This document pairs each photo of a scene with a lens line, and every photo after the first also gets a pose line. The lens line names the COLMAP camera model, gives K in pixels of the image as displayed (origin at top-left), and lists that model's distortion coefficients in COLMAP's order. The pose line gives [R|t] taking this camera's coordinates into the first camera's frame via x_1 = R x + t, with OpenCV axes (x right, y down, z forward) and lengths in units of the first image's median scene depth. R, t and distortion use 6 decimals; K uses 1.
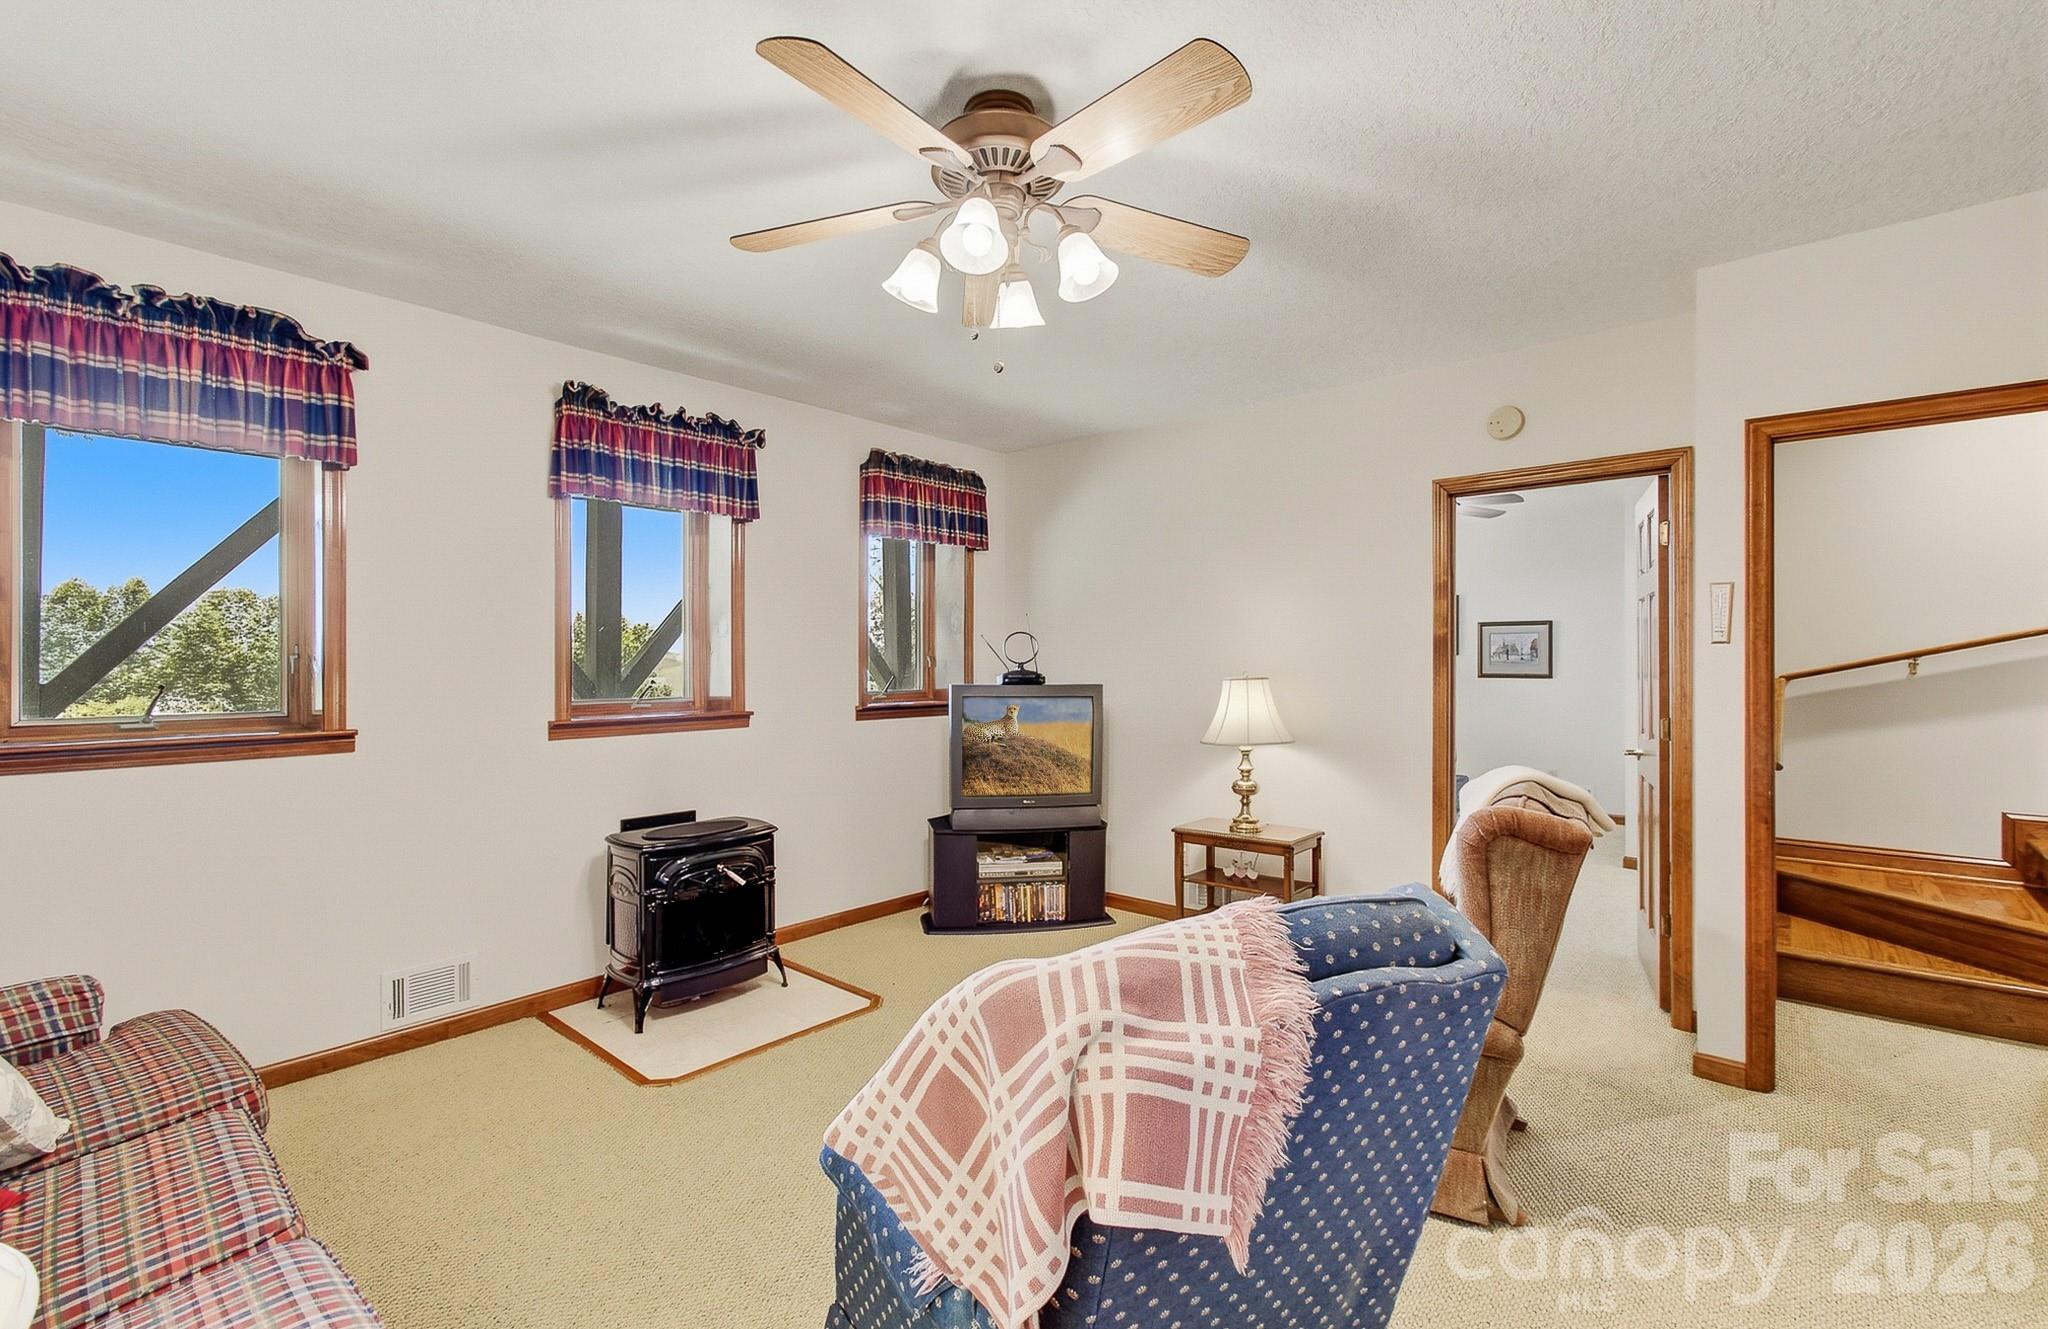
lens RADIAL K [[897.7, 0, 1036.4], [0, 897.7, 662.0], [0, 0, 1]] dist [0.001308, 0.000124]
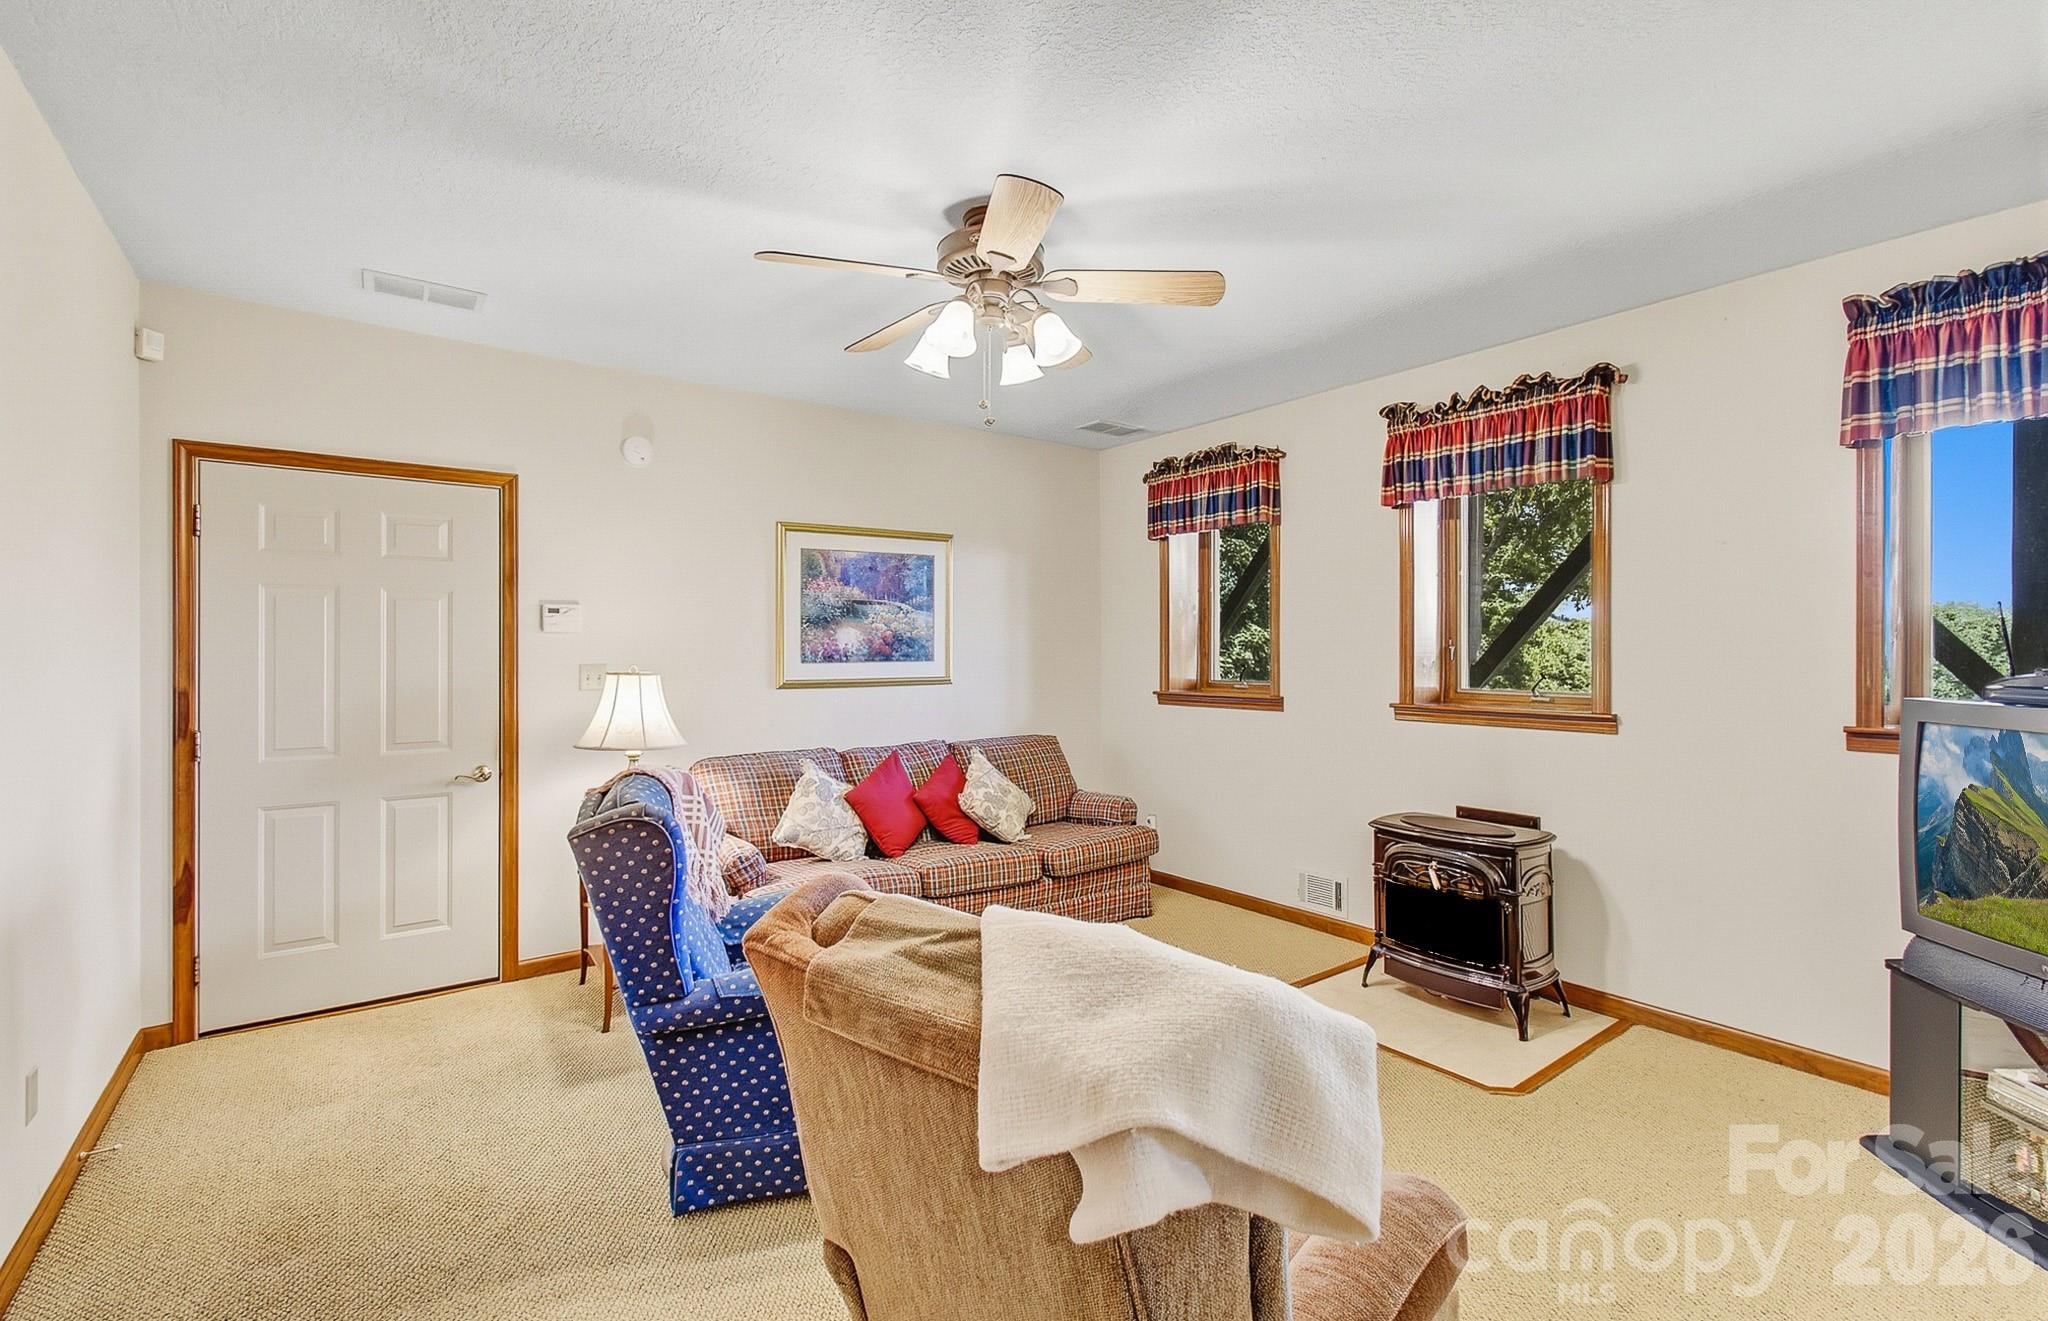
lens RADIAL K [[889.9, 0, 1033.5], [0, 889.9, 658.3], [0, 0, 1]] dist [0.002344, -0.000008]
pose [[-0.183514, 0.005376, -0.983002, 0.643113], [-0.000572, 0.999984, 0.005575, 0.000841], [0.983017, 0.001586, -0.183508, 0.725817]]
